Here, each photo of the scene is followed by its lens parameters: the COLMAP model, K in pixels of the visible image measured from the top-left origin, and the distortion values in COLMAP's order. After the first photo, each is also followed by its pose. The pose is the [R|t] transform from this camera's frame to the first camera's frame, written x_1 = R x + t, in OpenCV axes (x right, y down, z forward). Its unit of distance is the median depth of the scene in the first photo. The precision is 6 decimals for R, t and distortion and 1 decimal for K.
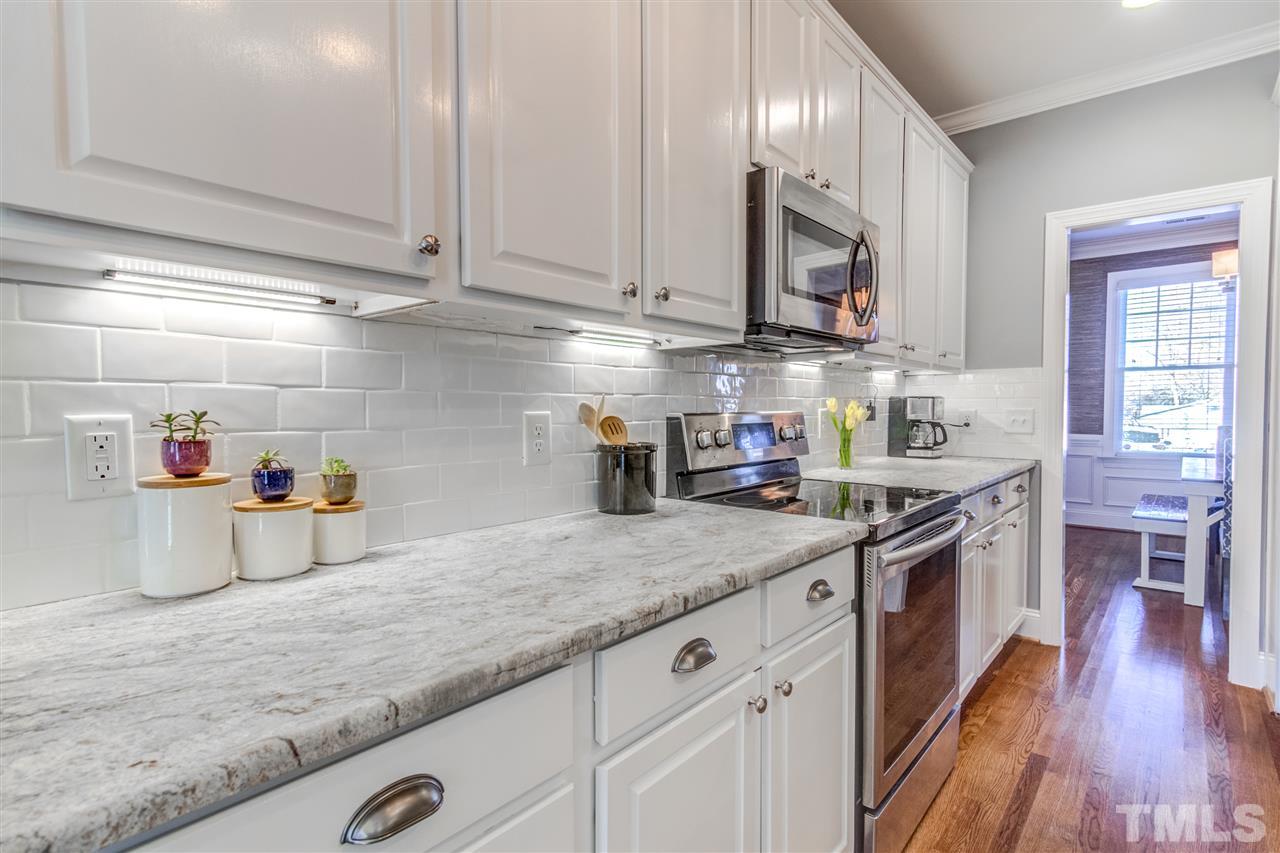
lens RADIAL K [[642.6, 0, 651.2], [0, 642.6, 427.3], [0, 0, 1]] dist [0.014373, 0.000424]
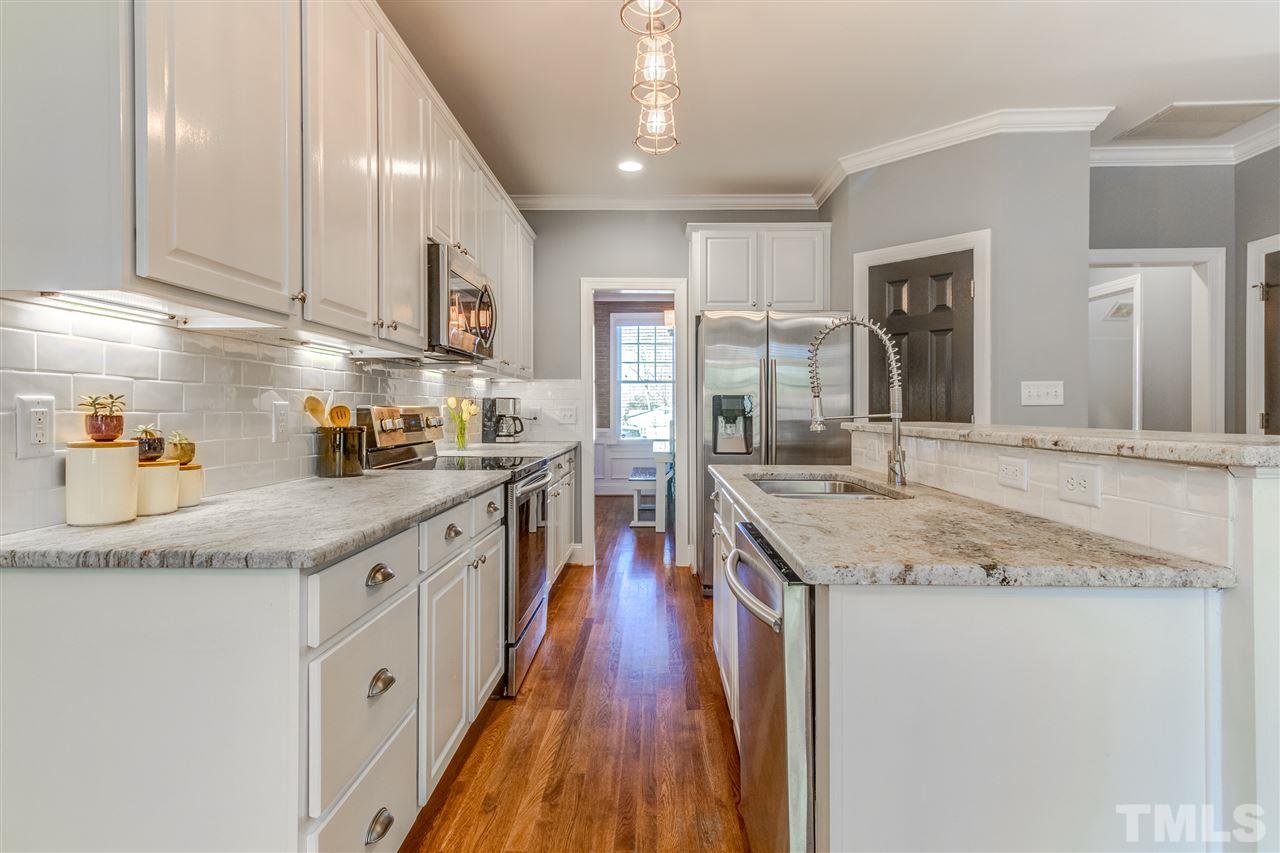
lens RADIAL K [[642.6, 0, 651.2], [0, 642.6, 427.3], [0, 0, 1]] dist [0.014373, 0.000424]
pose [[0.775142, -0.015850, 0.631588, -0.242764], [0.020142, 0.999797, 0.000370, 0.024467], [-0.631465, 0.012435, 0.775304, -0.295206]]
